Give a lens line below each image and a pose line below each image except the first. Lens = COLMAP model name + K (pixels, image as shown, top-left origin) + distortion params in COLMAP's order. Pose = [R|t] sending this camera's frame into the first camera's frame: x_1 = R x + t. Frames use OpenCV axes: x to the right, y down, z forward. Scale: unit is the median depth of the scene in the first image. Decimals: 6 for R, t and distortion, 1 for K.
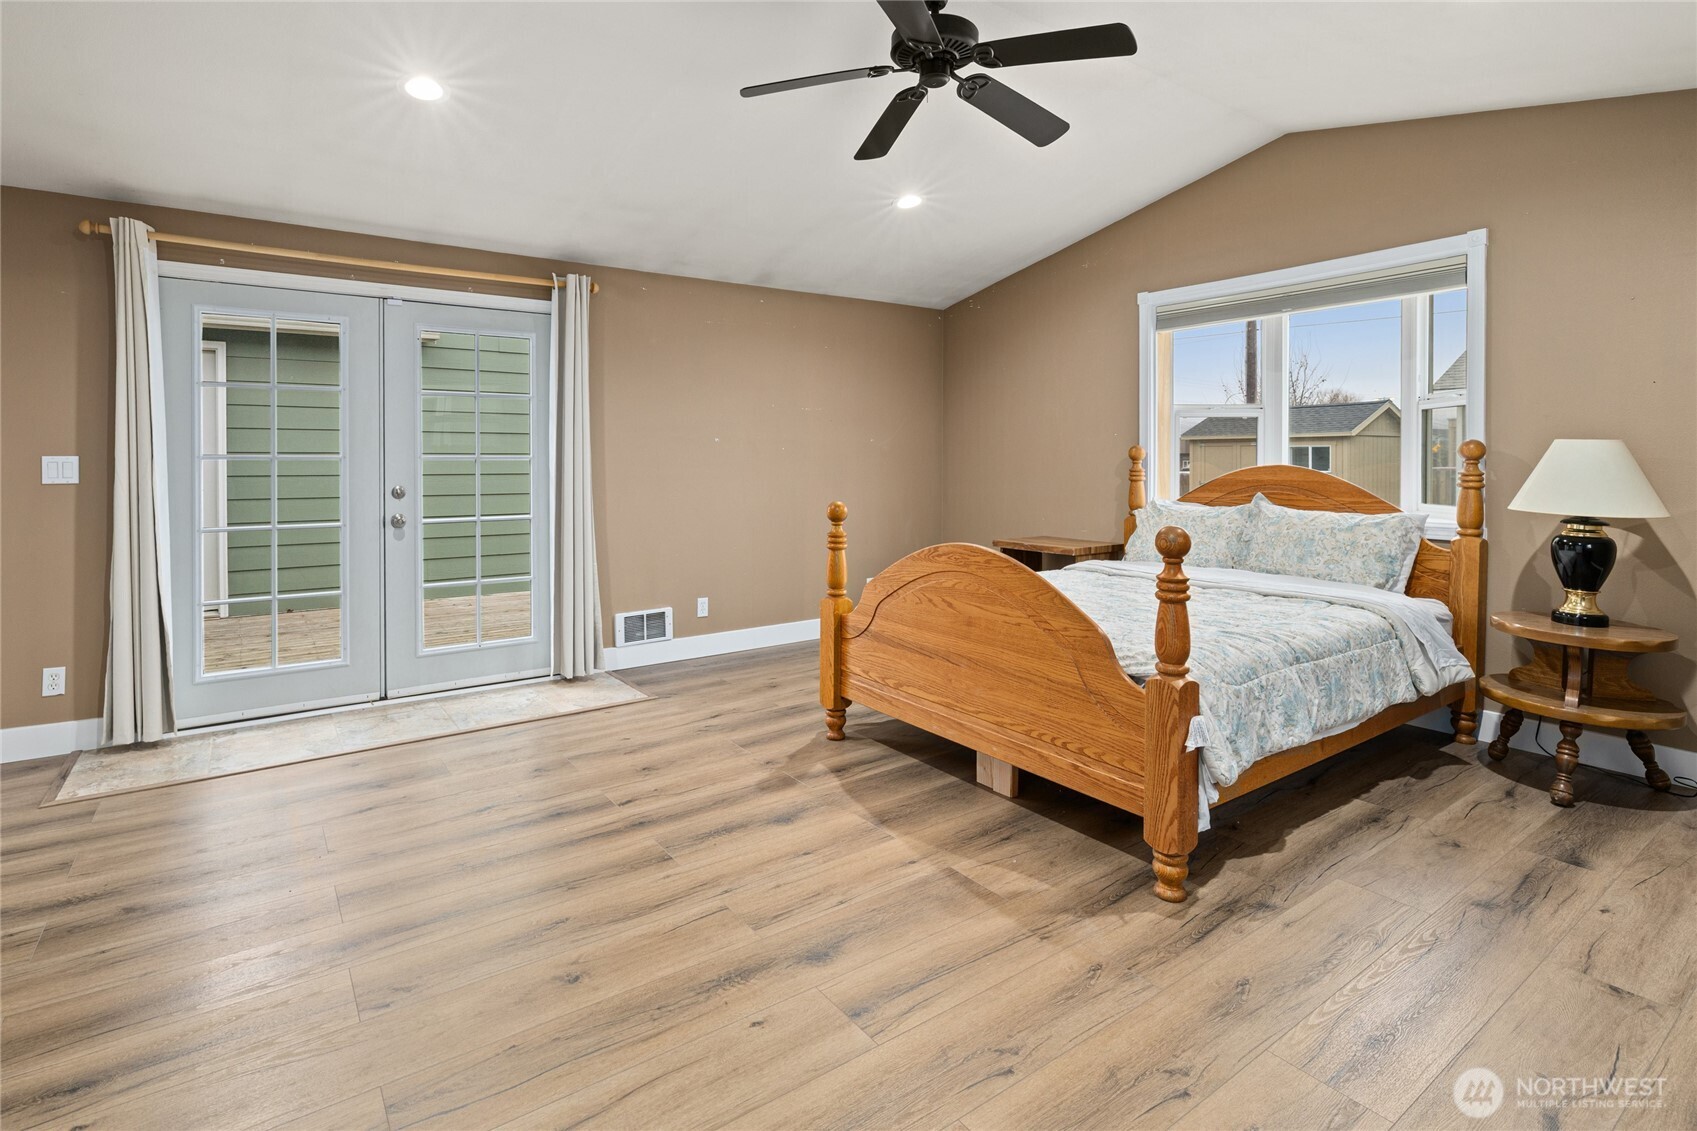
lens RADIAL K [[809.1, 0, 812.3], [0, 809.1, 464.5], [0, 0, 1]] dist [-0.002310, -0.000008]
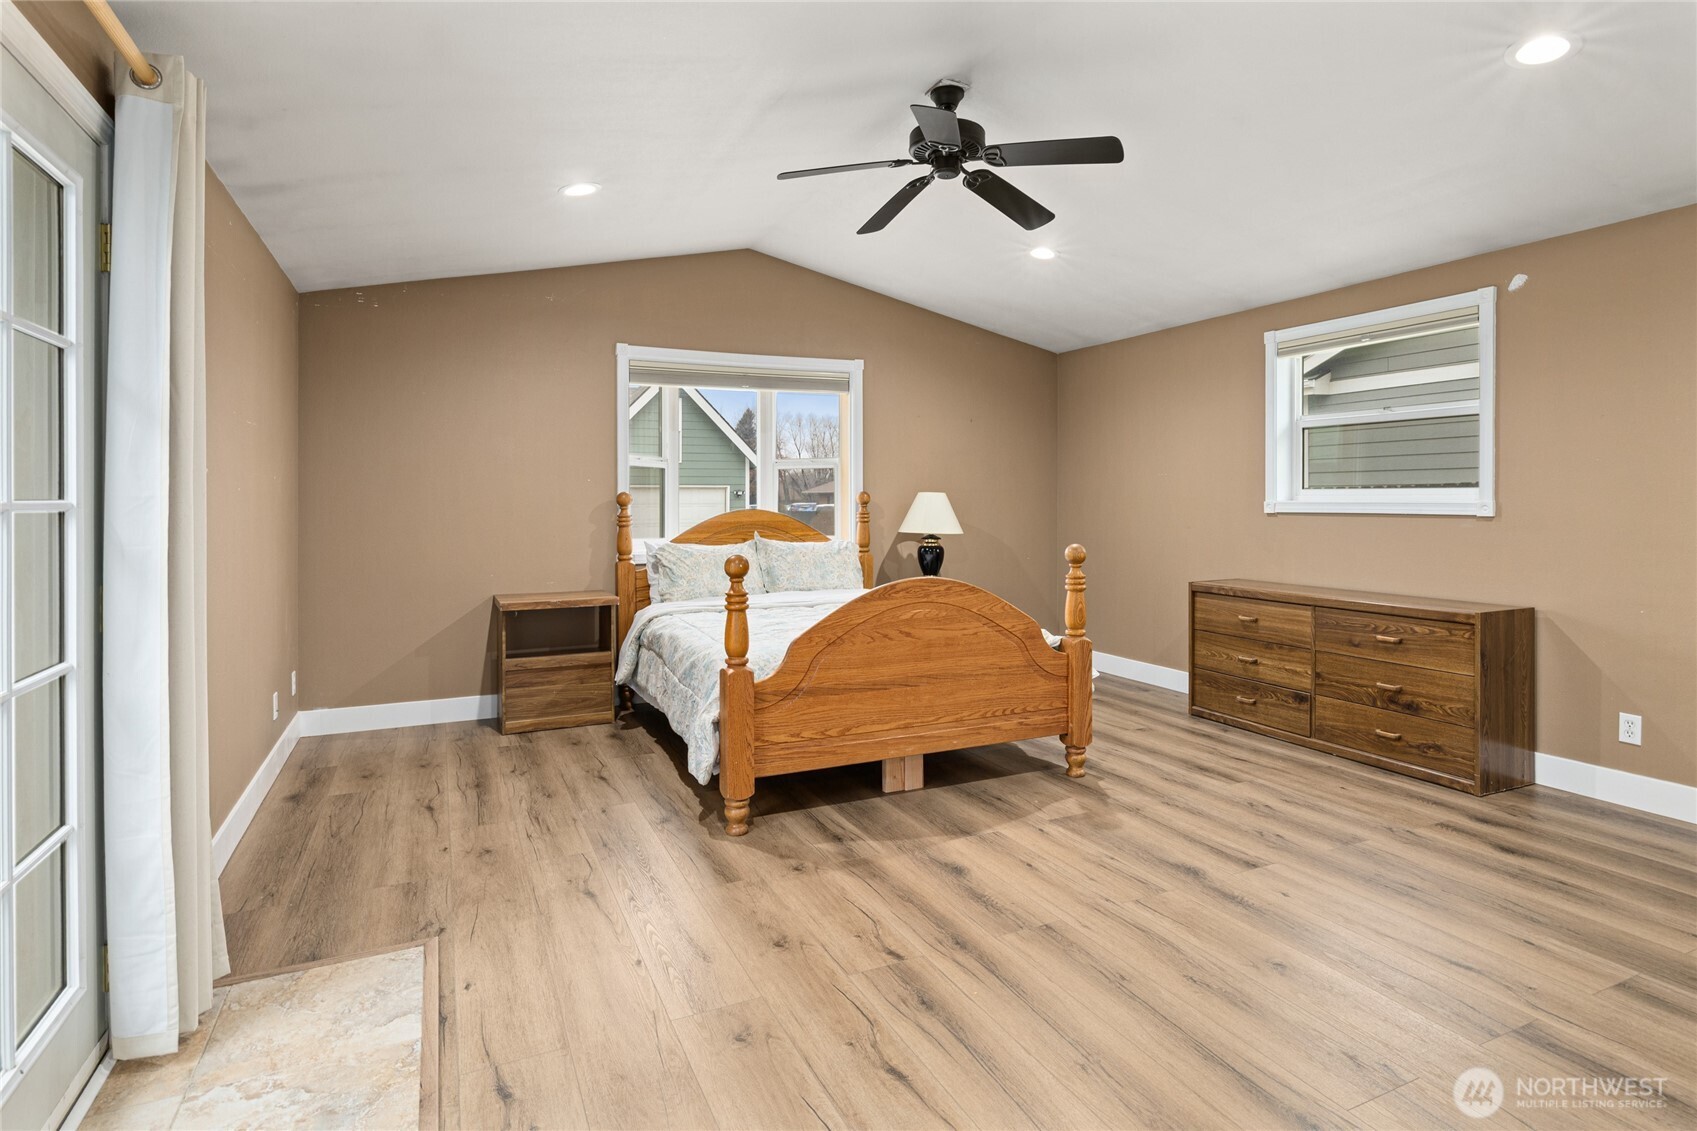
lens RADIAL K [[866.0, 0, 816.0], [0, 866.0, 505.5], [0, 0, 1]] dist [-0.004098, 0.000157]
pose [[0.189425, -0.002376, 0.981892, -1.082802], [0.011626, 0.999932, 0.000177, -0.006030], [-0.981826, 0.011382, 0.189440, 0.949134]]
